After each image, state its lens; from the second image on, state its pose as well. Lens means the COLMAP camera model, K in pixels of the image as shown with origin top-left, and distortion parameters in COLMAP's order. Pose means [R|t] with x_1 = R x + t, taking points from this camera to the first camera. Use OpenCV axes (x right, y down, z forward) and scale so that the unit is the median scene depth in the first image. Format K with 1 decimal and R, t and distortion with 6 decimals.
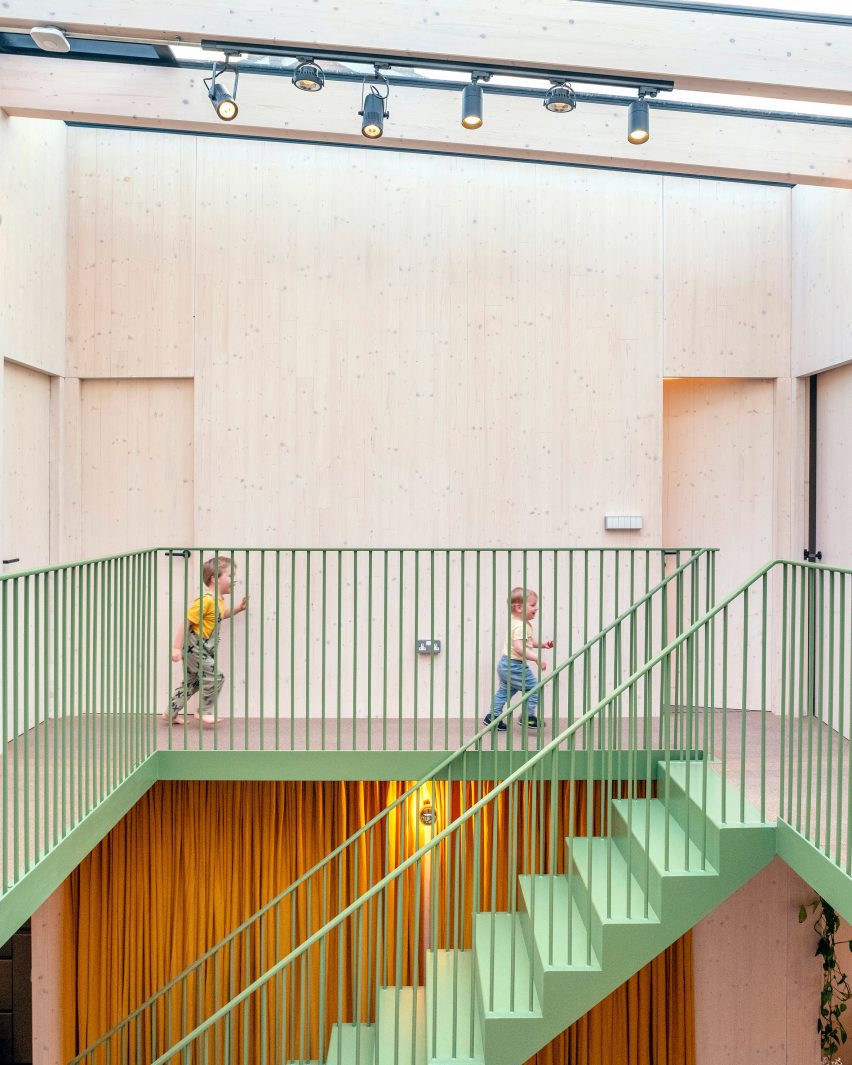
lens RADIAL K [[847.0, 0, 426.0], [0, 847.0, 532.5], [0, 0, 1]] dist [-0.114564, 0.159946]
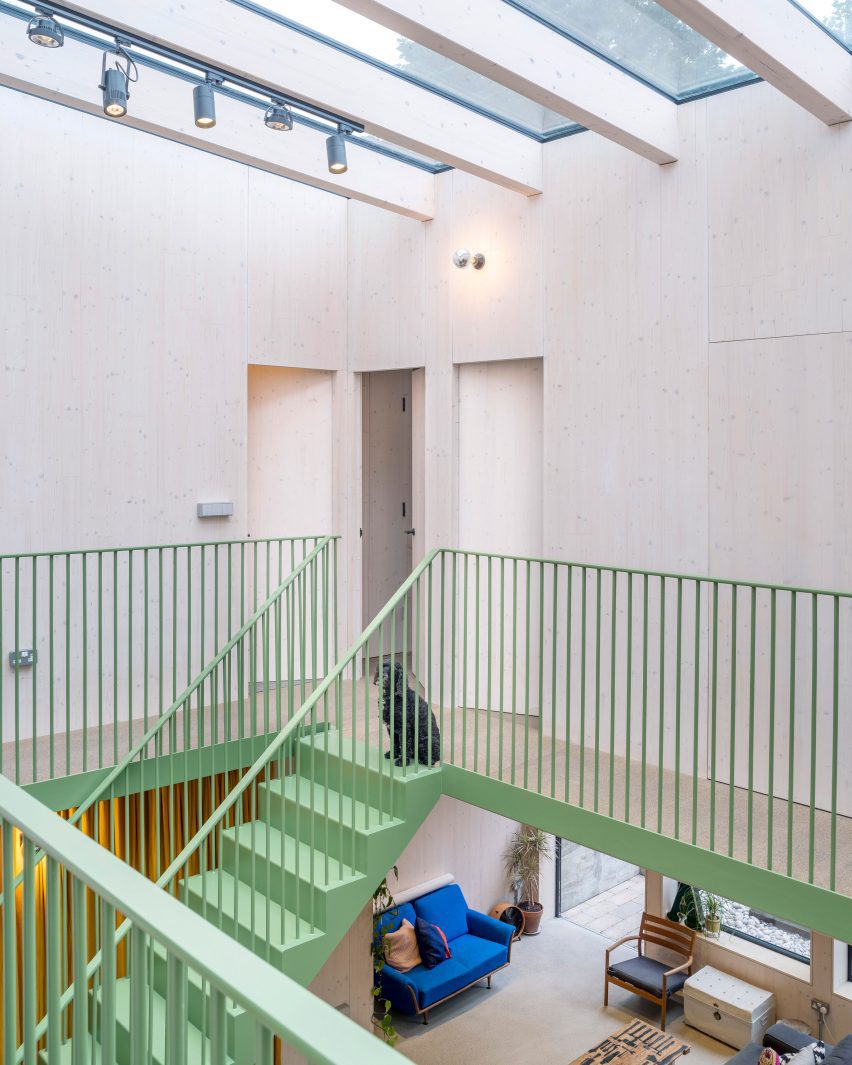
lens RADIAL K [[1052.5, 0, 426.7], [0, 1052.5, 483.6], [0, 0, 1]] dist [-0.039477, -0.028484]
pose [[0.723302, -0.013528, 0.690400, -0.439856], [0.030574, 0.999455, -0.012448, -0.019123], [-0.689855, 0.030112, 0.723321, -0.062995]]
